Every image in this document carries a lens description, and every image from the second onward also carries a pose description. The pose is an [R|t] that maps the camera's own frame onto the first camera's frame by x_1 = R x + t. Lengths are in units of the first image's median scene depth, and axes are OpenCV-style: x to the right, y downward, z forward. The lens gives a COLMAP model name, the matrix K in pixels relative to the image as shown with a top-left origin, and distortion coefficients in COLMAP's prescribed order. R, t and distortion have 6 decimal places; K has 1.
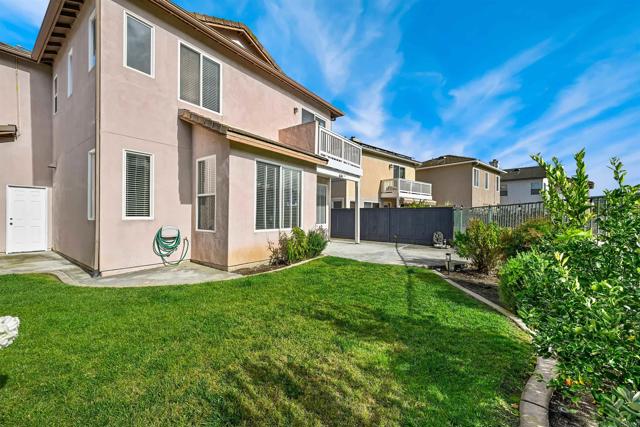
lens RADIAL K [[250.8, 0, 317.9], [0, 250.8, 215.6], [0, 0, 1]] dist [0.002111, 0.000141]
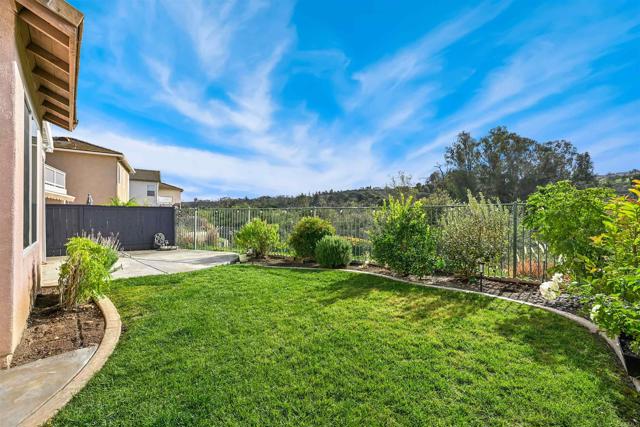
lens RADIAL K [[250.8, 0, 317.9], [0, 250.8, 215.6], [0, 0, 1]] dist [0.002111, 0.000141]
pose [[0.150742, -0.002756, 0.988569, -1.144418], [-0.002894, 0.999991, 0.003229, -0.017917], [-0.988569, -0.003347, 0.150732, 0.831955]]
